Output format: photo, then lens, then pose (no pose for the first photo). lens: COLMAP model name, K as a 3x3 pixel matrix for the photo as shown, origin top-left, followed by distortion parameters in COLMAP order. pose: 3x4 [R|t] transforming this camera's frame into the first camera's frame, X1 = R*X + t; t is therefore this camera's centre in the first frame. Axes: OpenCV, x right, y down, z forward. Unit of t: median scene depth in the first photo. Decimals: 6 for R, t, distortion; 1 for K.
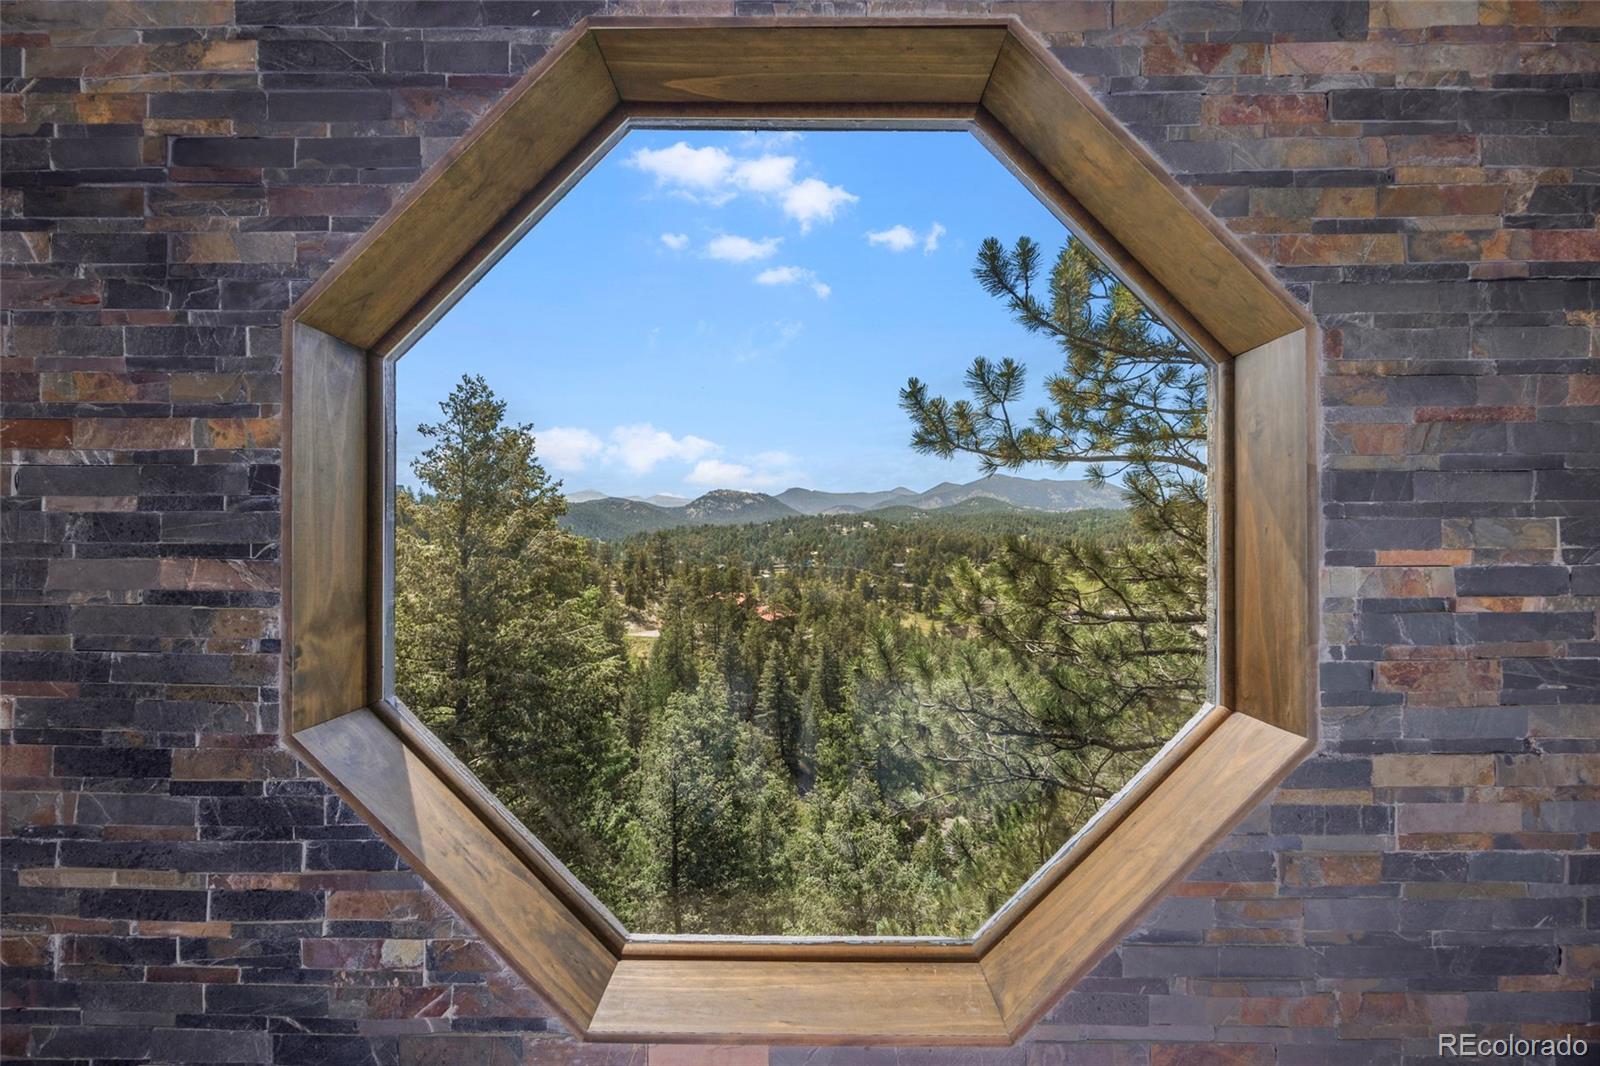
lens RADIAL K [[614.7, 0, 796.2], [0, 614.7, 537.1], [0, 0, 1]] dist [-0.002231, -0.000183]
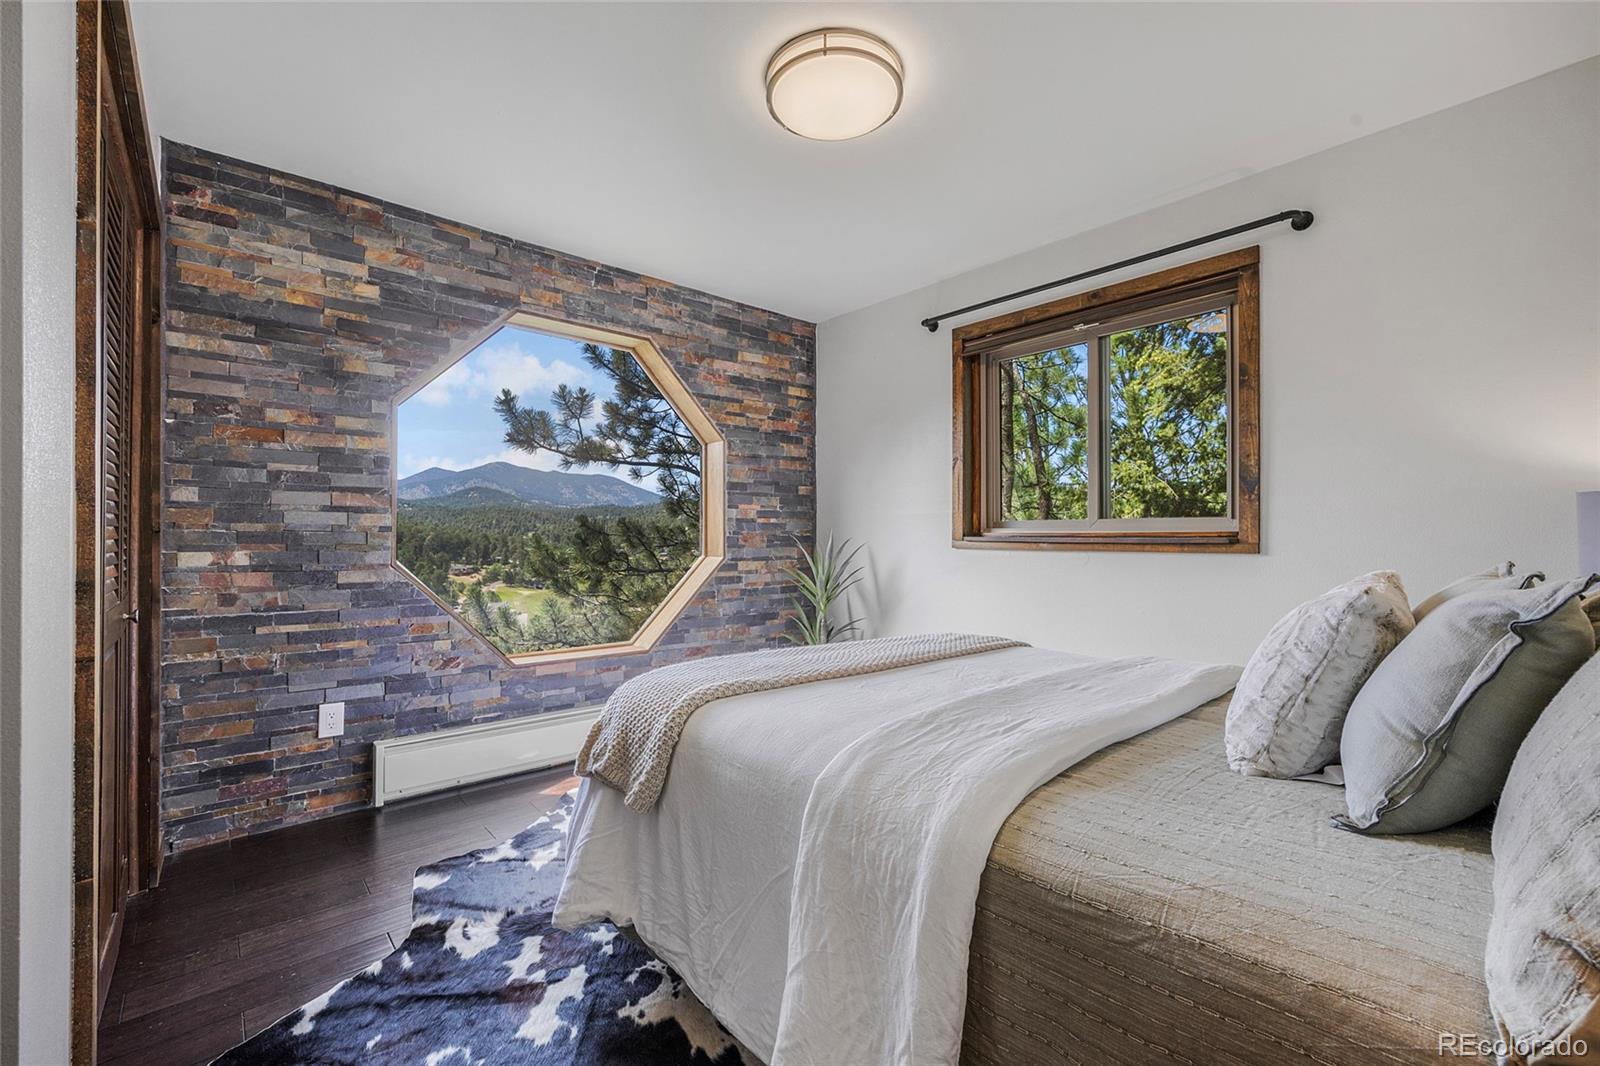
lens RADIAL K [[680.0, 0, 803.7], [0, 680.0, 531.9], [0, 0, 1]] dist [-0.003019, -0.000698]
pose [[0.741635, 0.004878, 0.670786, -1.442937], [-0.002196, 0.999986, -0.004844, 0.199236], [-0.670800, 0.002119, 0.741635, -2.204185]]
